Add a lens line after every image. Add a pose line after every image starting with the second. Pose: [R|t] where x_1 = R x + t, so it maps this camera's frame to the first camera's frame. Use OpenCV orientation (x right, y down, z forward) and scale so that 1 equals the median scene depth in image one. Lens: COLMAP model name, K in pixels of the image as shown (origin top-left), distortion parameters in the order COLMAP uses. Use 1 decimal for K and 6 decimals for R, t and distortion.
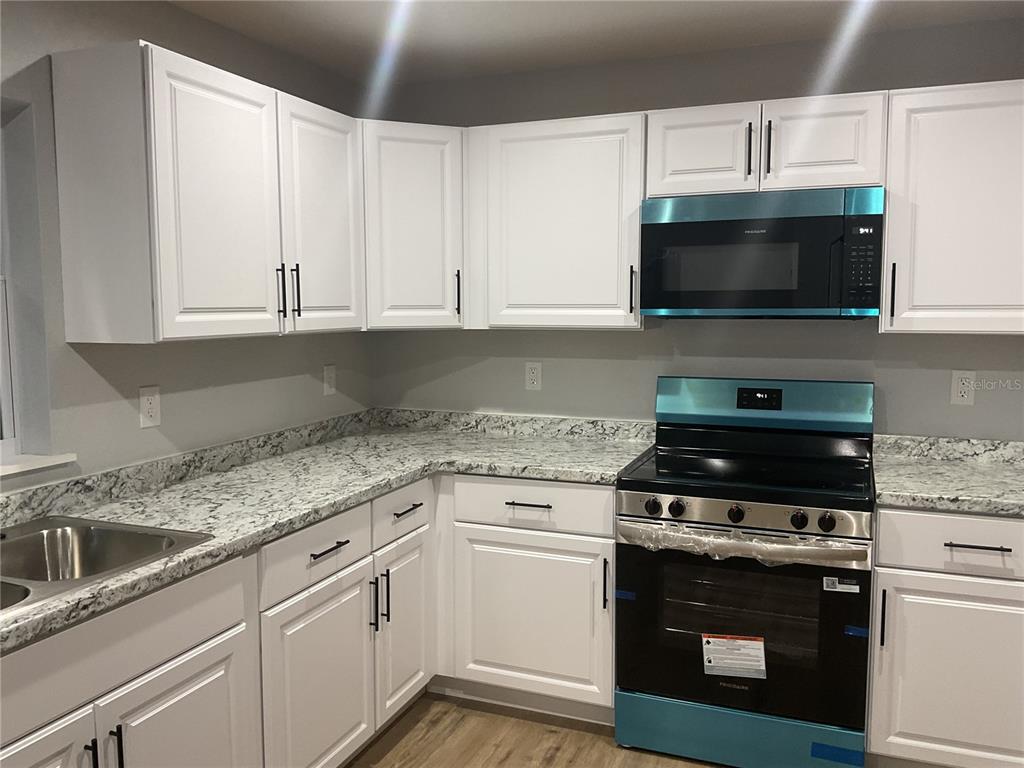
lens RADIAL K [[858.6, 0, 512.0], [0, 858.6, 384.0], [0, 0, 1]] dist [0.156604, -0.240916]
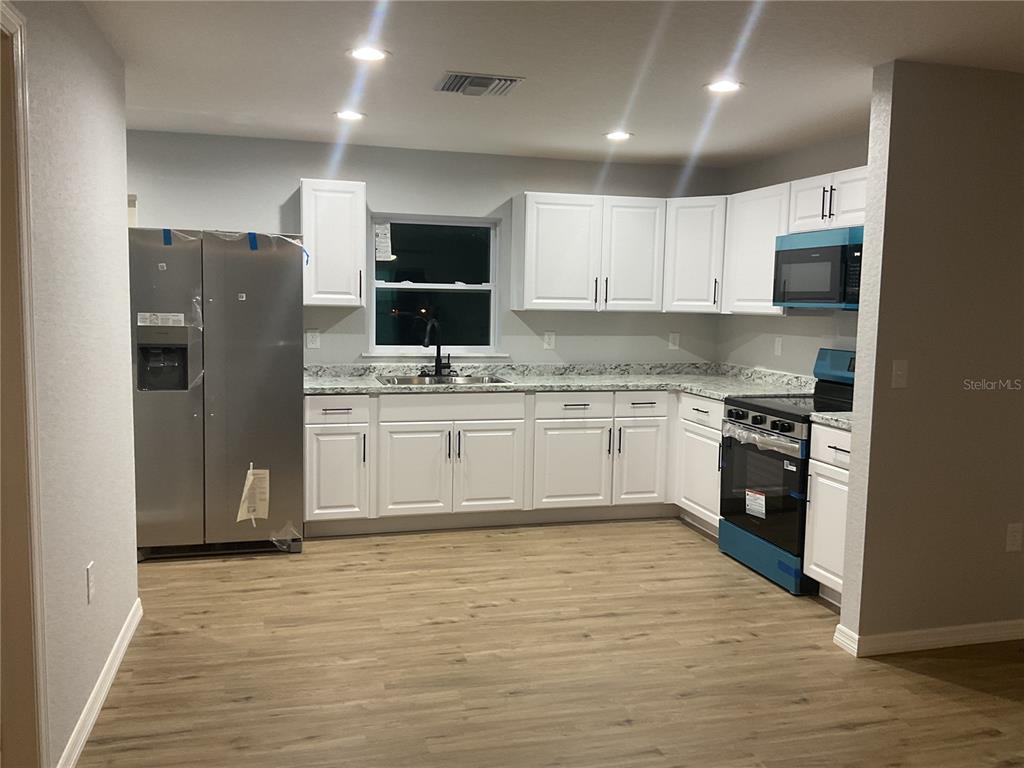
lens RADIAL K [[866.7, 0, 512.0], [0, 866.7, 384.0], [0, 0, 1]] dist [0.218912, -0.000505]
pose [[0.603905, 0.097252, -0.791101, 1.262170], [-0.100250, 0.993914, 0.045657, 0.042586], [0.790727, 0.051735, 0.609979, -0.437380]]
